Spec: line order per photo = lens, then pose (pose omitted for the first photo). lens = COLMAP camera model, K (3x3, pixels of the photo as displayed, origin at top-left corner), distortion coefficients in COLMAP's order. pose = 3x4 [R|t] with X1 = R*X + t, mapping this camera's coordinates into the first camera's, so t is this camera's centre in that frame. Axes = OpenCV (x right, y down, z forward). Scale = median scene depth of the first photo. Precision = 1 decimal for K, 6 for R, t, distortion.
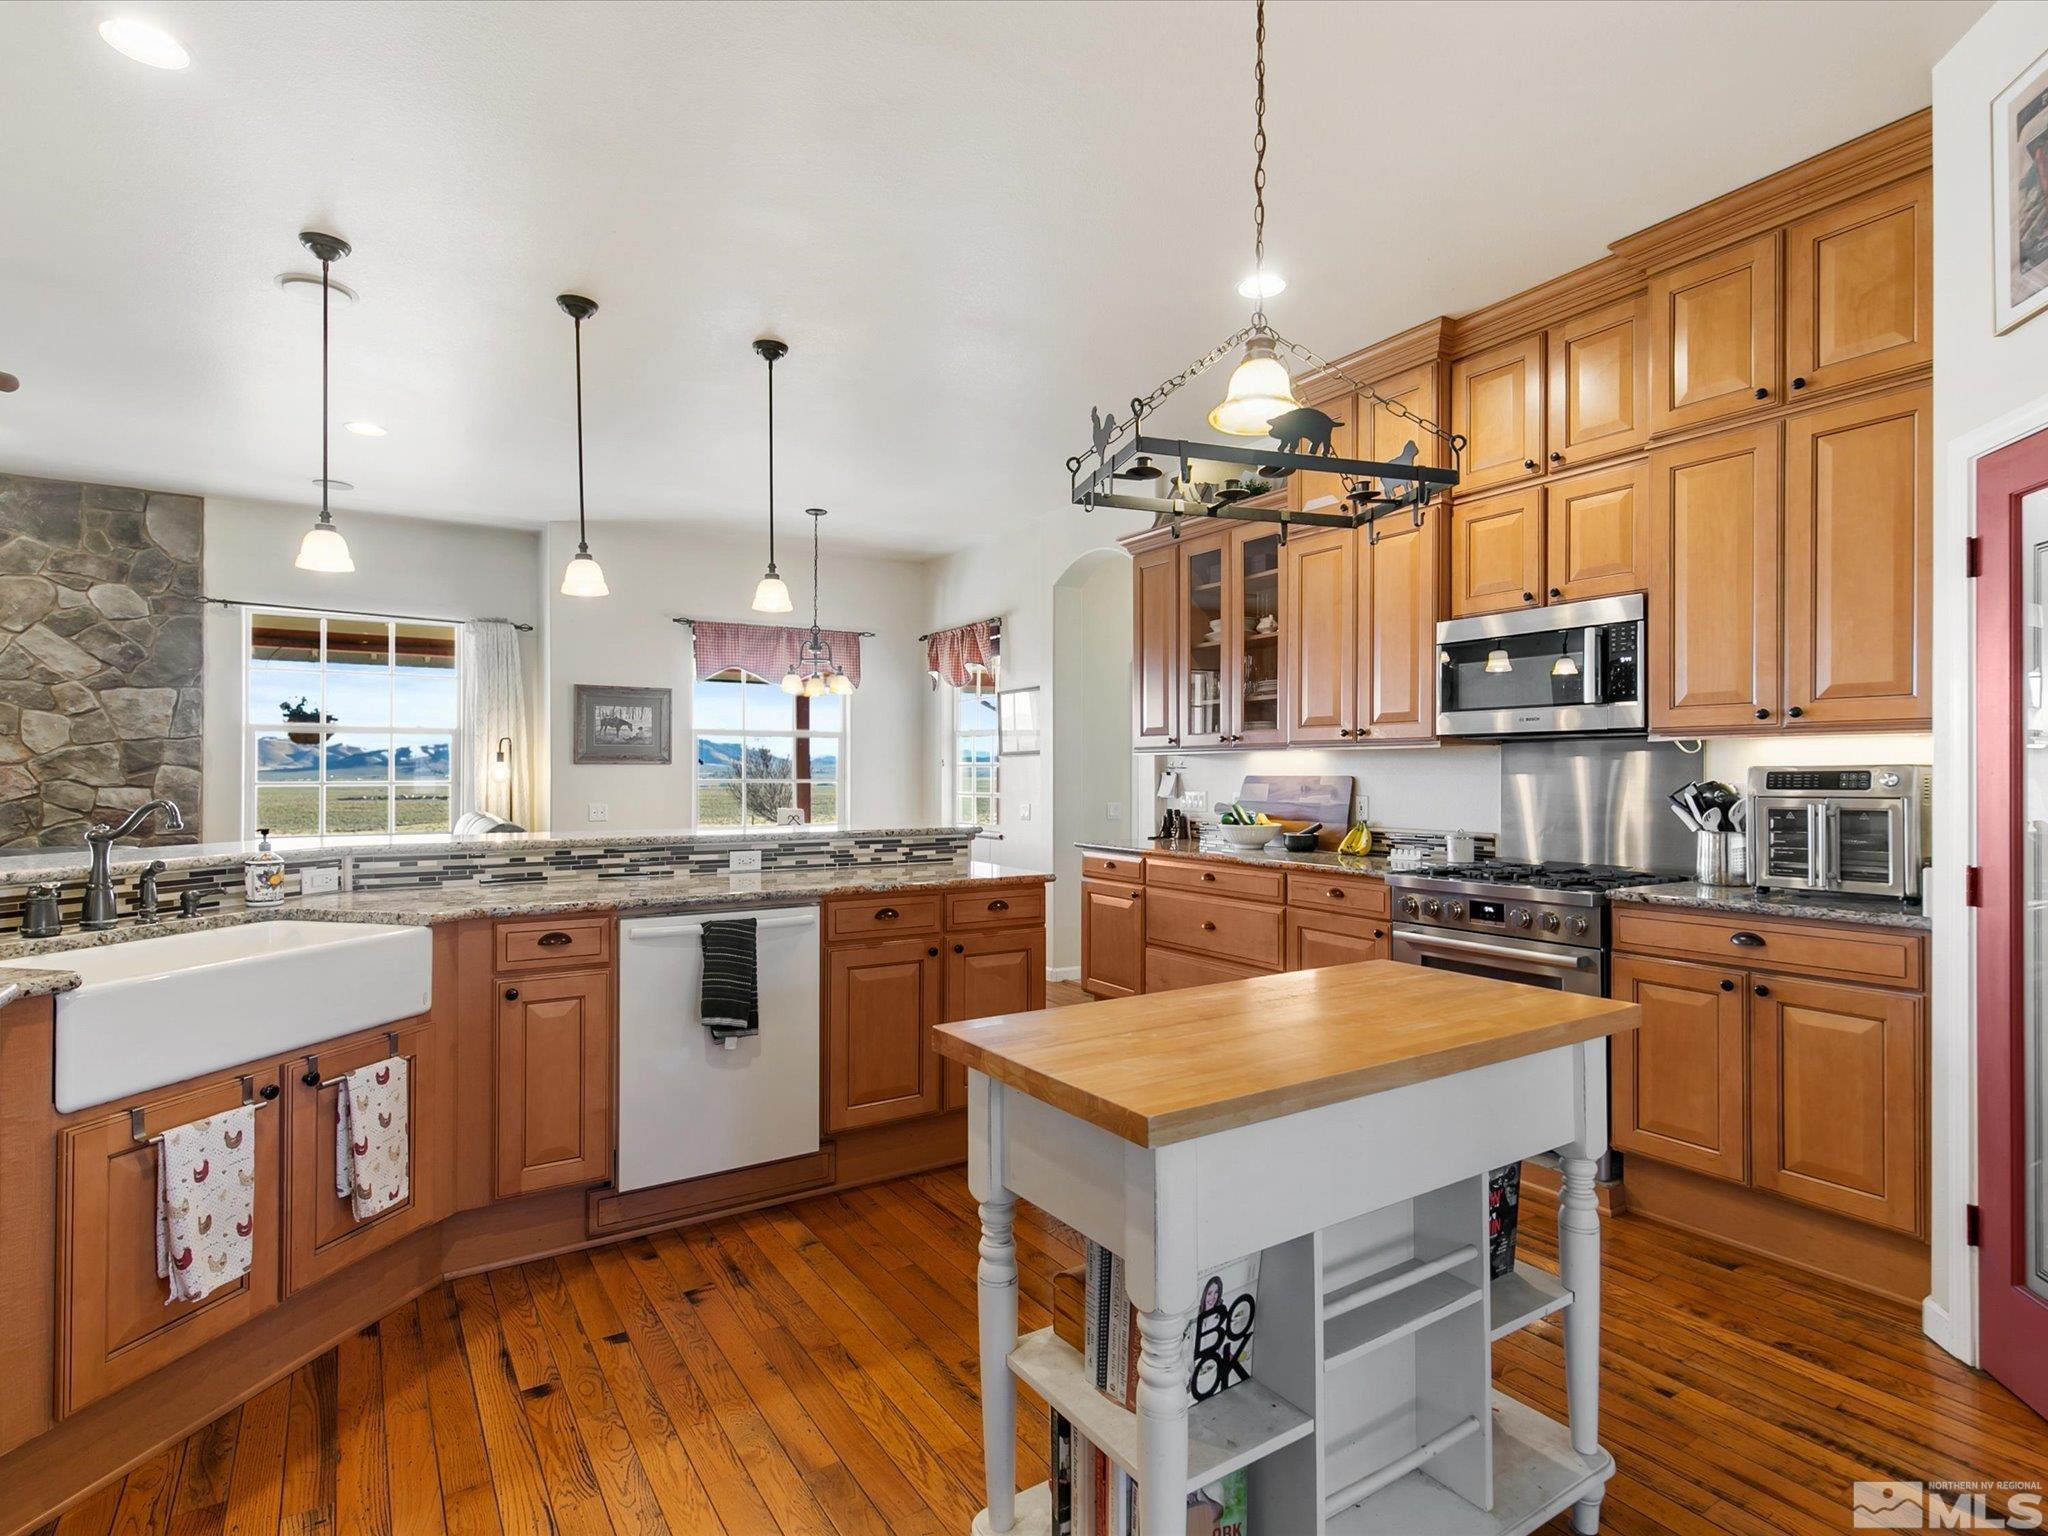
lens RADIAL K [[1076.4, 0, 1026.5], [0, 1076.4, 772.6], [0, 0, 1]] dist [-0.001393, 0.001005]
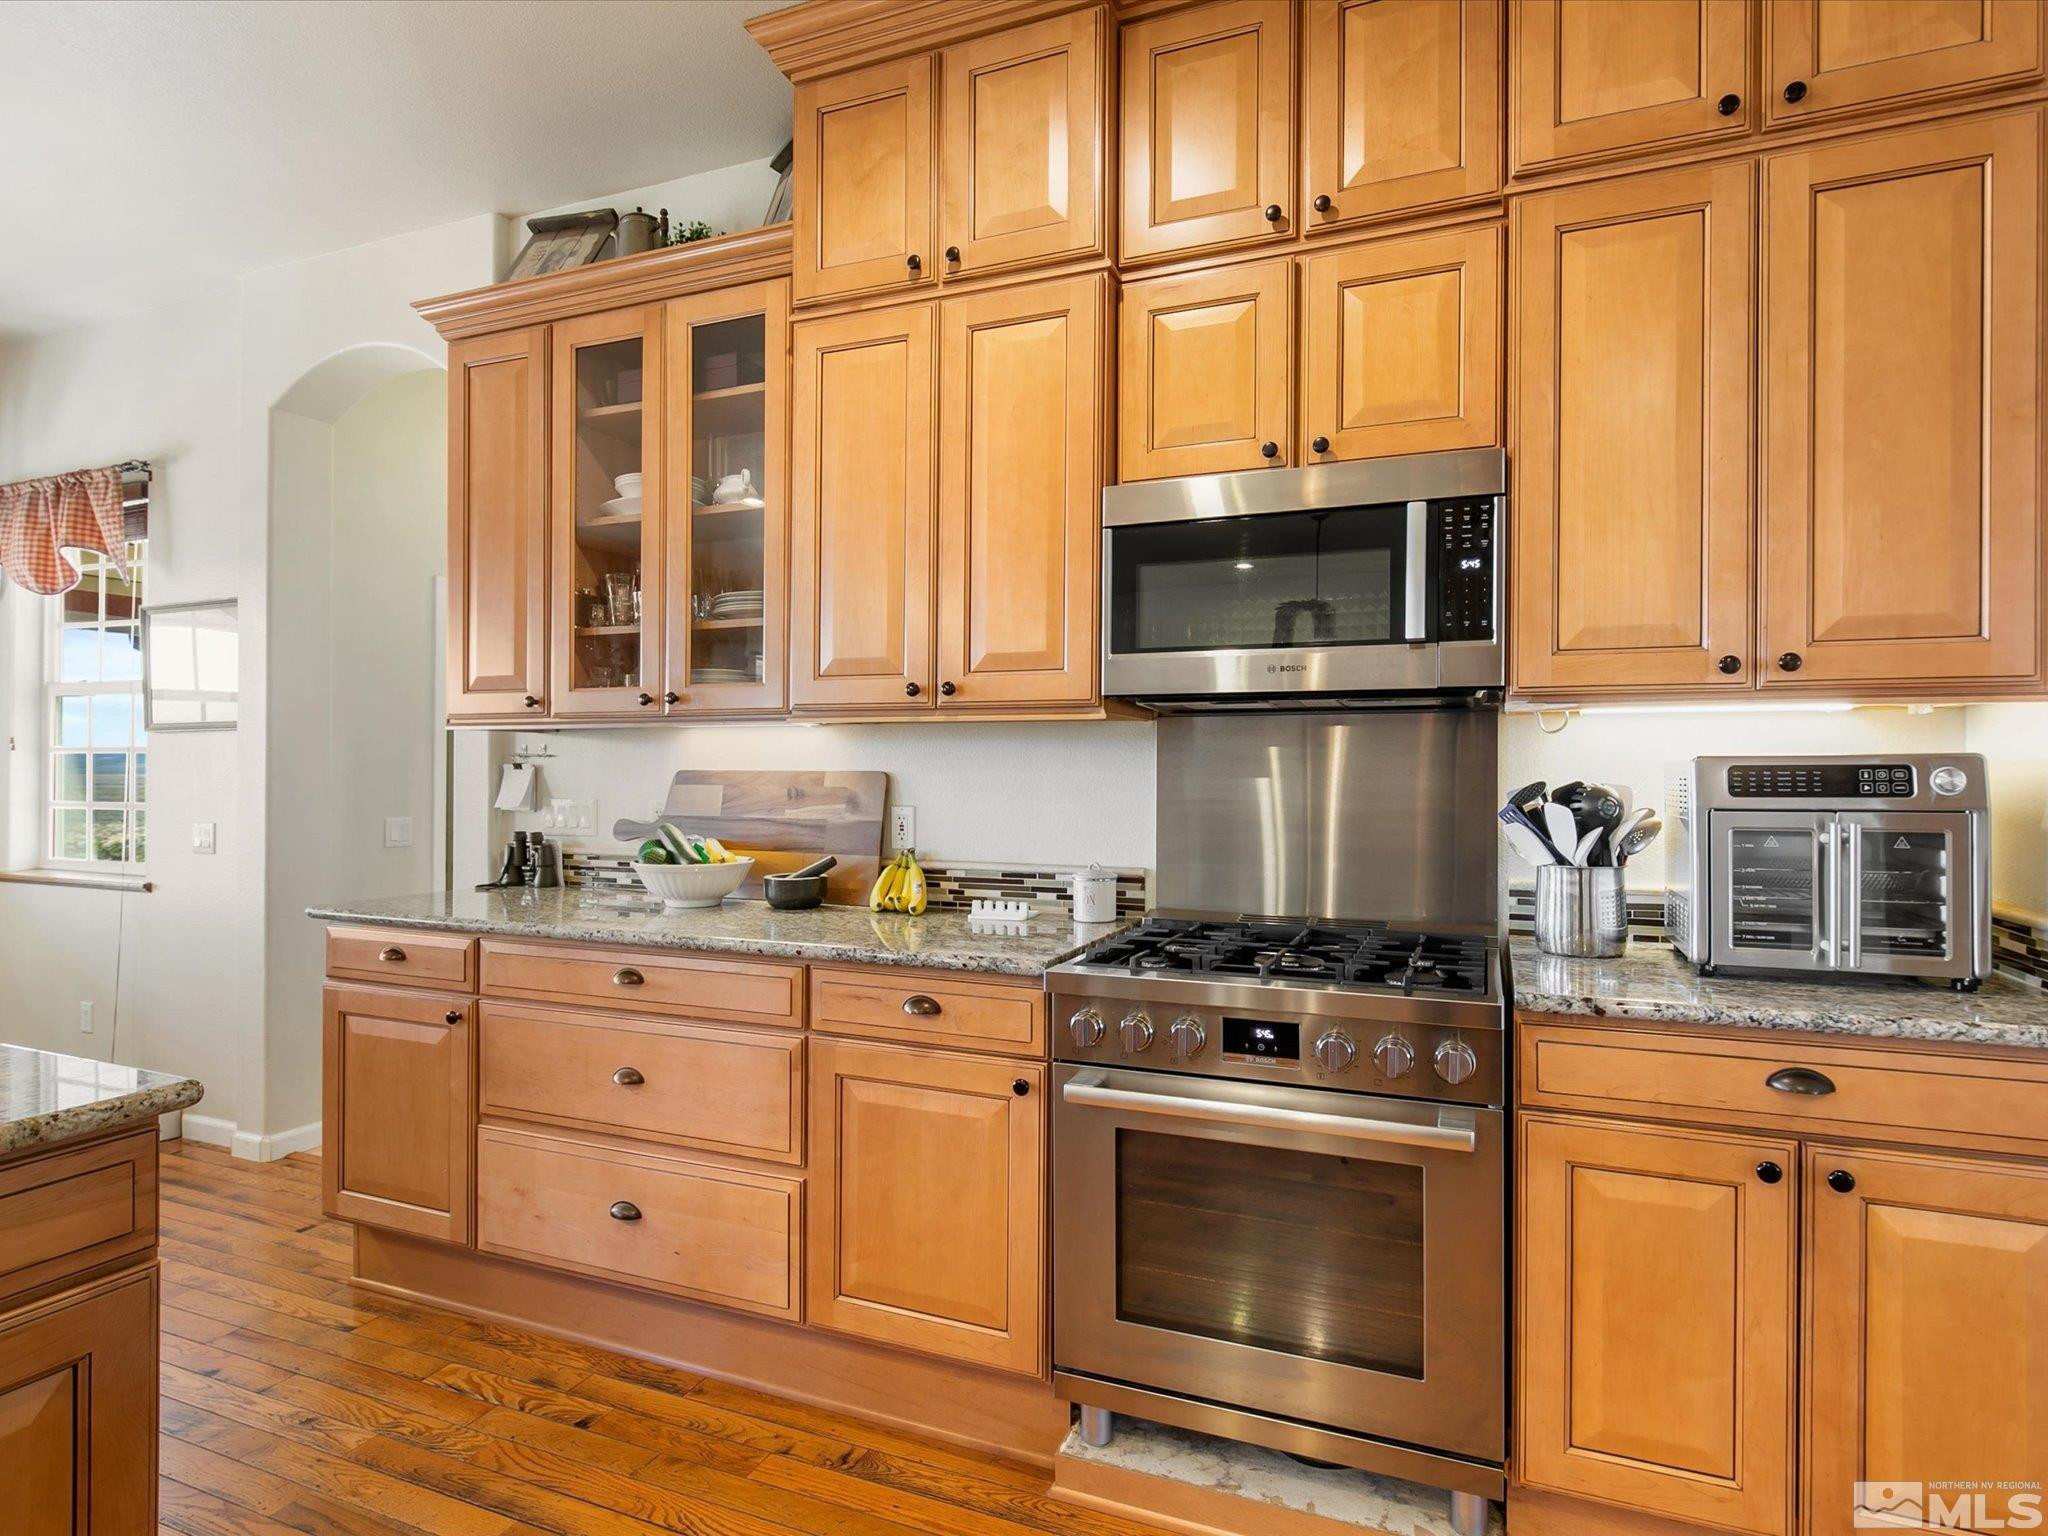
lens RADIAL K [[1076.4, 0, 1024.8], [0, 1076.4, 769.3], [0, 0, 1]] dist [-0.001393, 0.001005]
pose [[0.815966, 0.006407, 0.578065, 0.033406], [-0.005725, 0.999979, -0.003002, 0.003366], [-0.578072, -0.000860, 0.815985, 0.504416]]
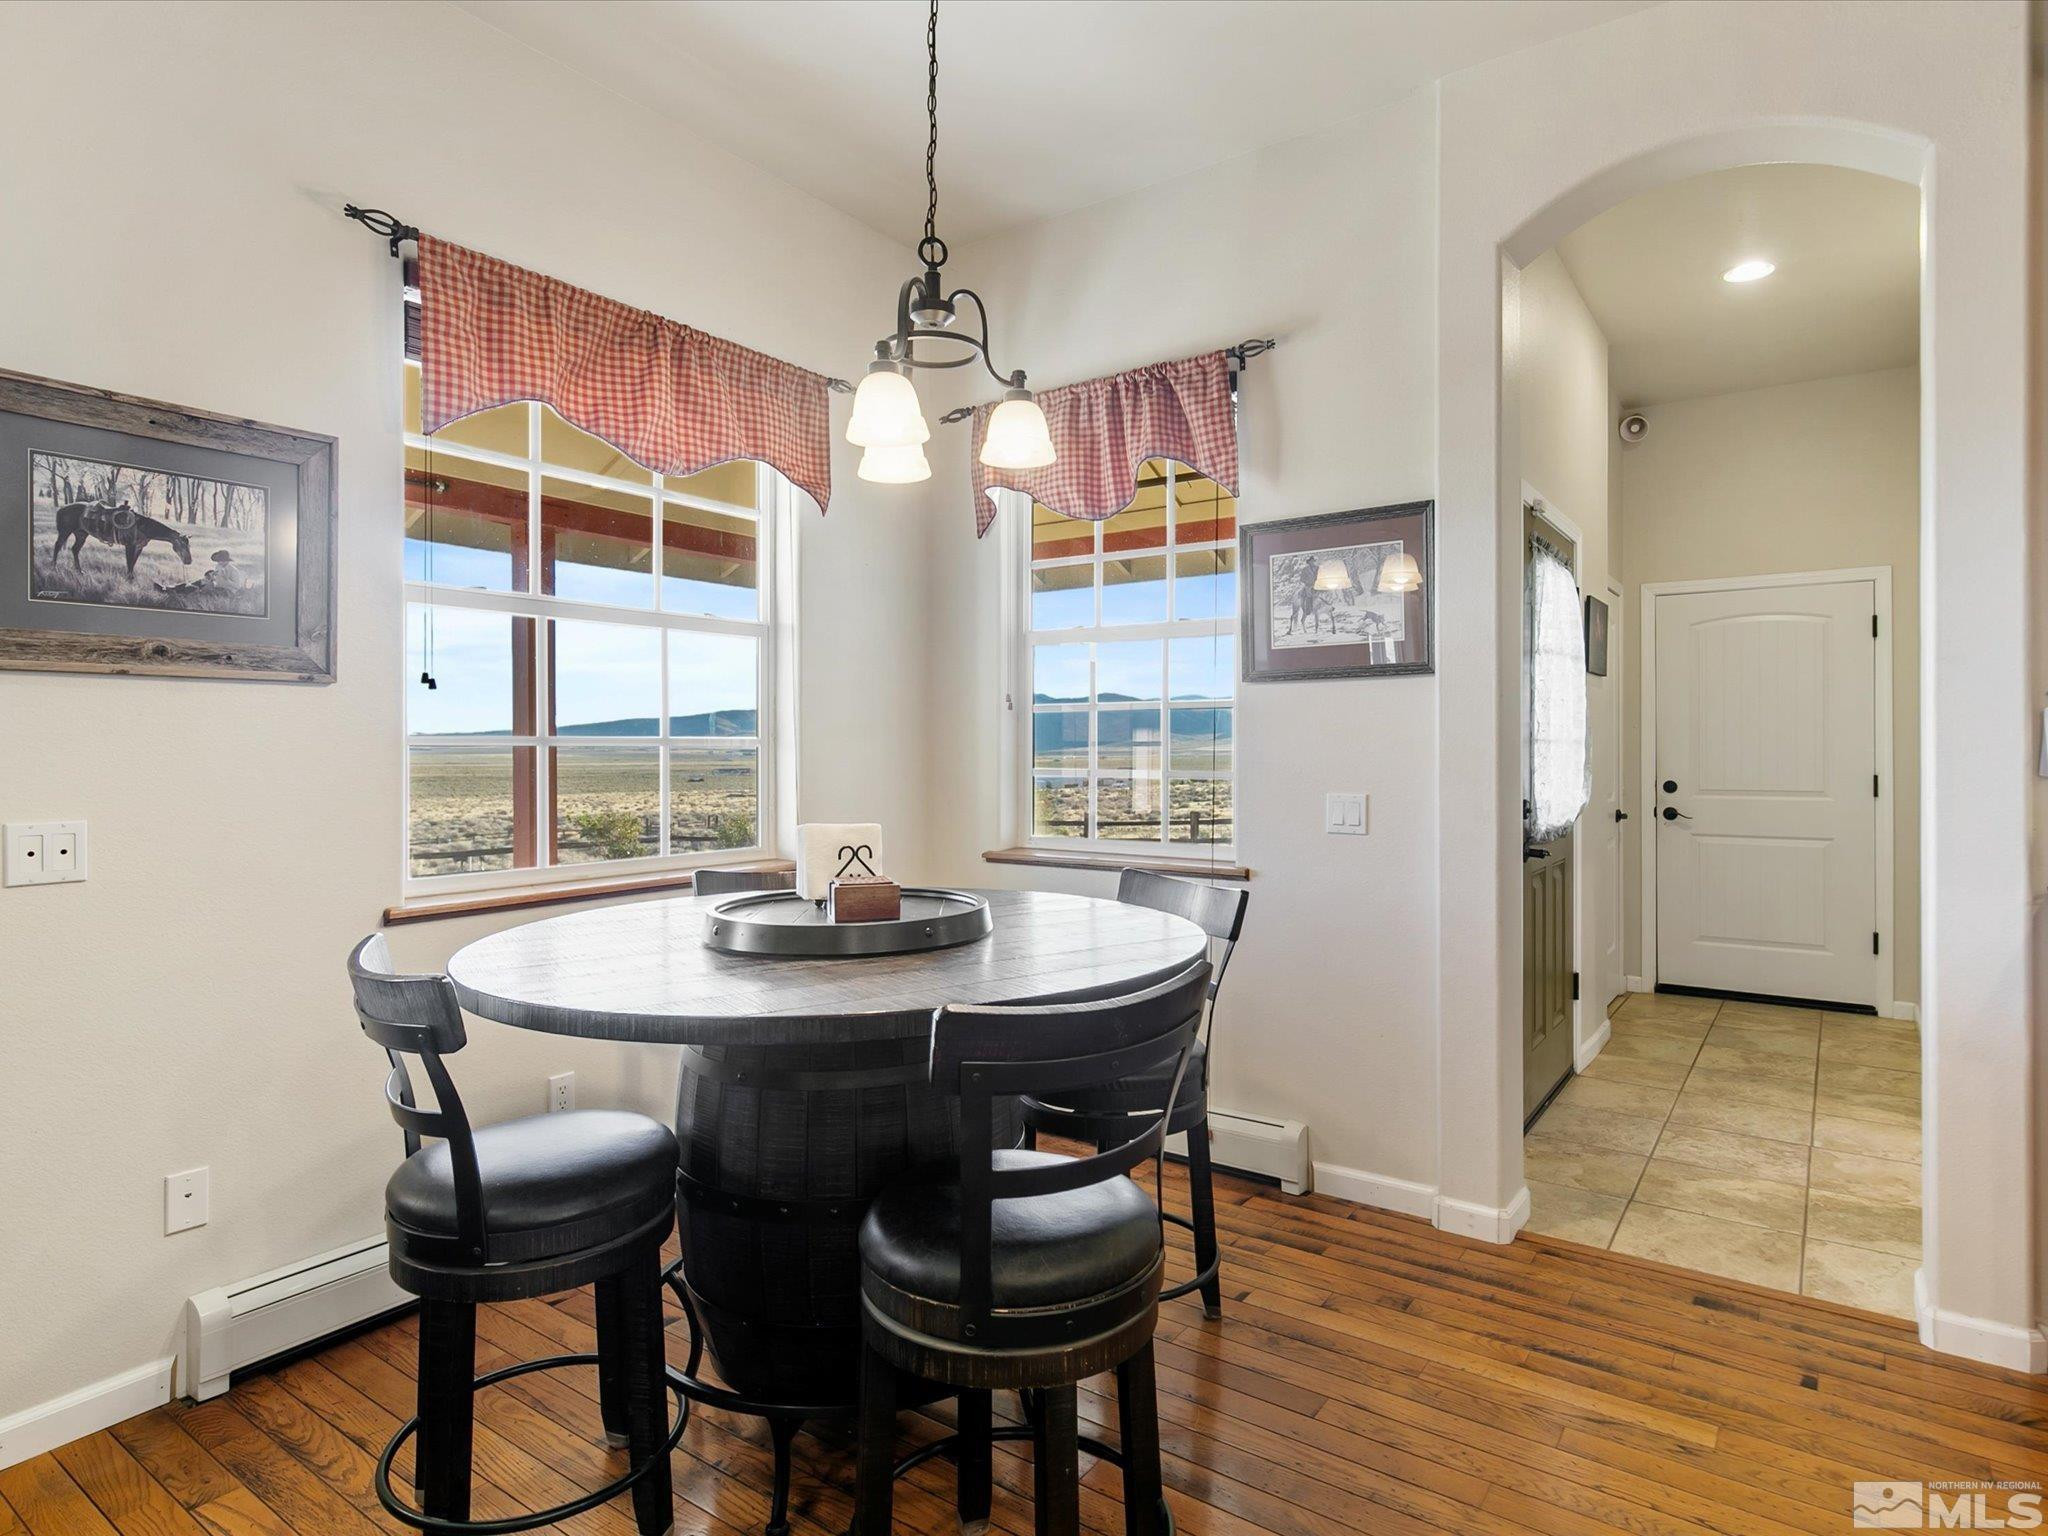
lens RADIAL K [[1128.8, 0, 1028.4], [0, 1128.8, 756.3], [0, 0, 1]] dist [-0.001250, 0.000169]
pose [[0.930426, -0.003116, 0.366466, -0.403712], [0.000238, 0.999969, 0.007898, 0.016695], [-0.366479, -0.007262, 0.930398, 0.956339]]
